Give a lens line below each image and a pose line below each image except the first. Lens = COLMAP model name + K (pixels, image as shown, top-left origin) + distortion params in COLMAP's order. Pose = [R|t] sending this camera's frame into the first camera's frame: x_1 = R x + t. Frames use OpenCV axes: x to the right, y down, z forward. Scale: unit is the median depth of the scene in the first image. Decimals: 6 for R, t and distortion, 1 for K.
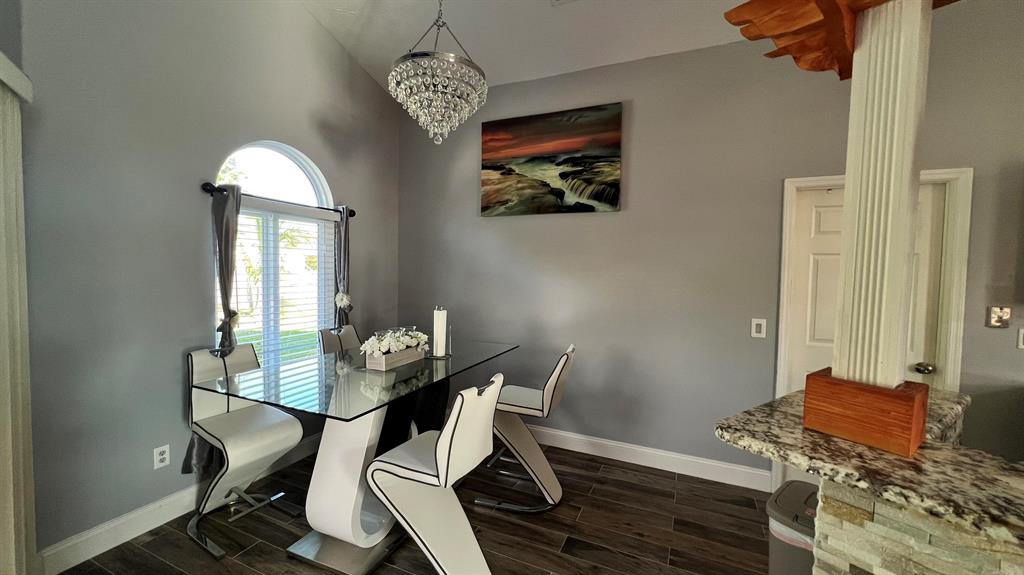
lens RADIAL K [[411.4, 0, 509.2], [0, 411.4, 284.1], [0, 0, 1]] dist [-0.004815, 0.002790]
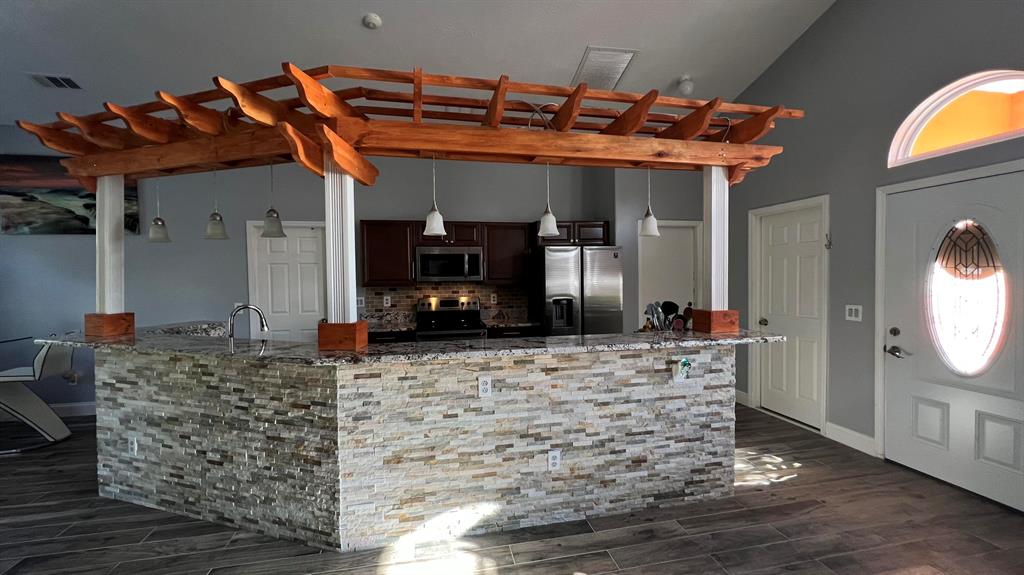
lens RADIAL K [[411.4, 0, 509.1], [0, 411.4, 284.3], [0, 0, 1]] dist [-0.004815, 0.002790]
pose [[0.809450, -0.043714, 0.585560, 0.460117], [0.052264, 0.998631, 0.002304, 0.055640], [-0.584859, 0.028739, 0.810626, -0.879999]]
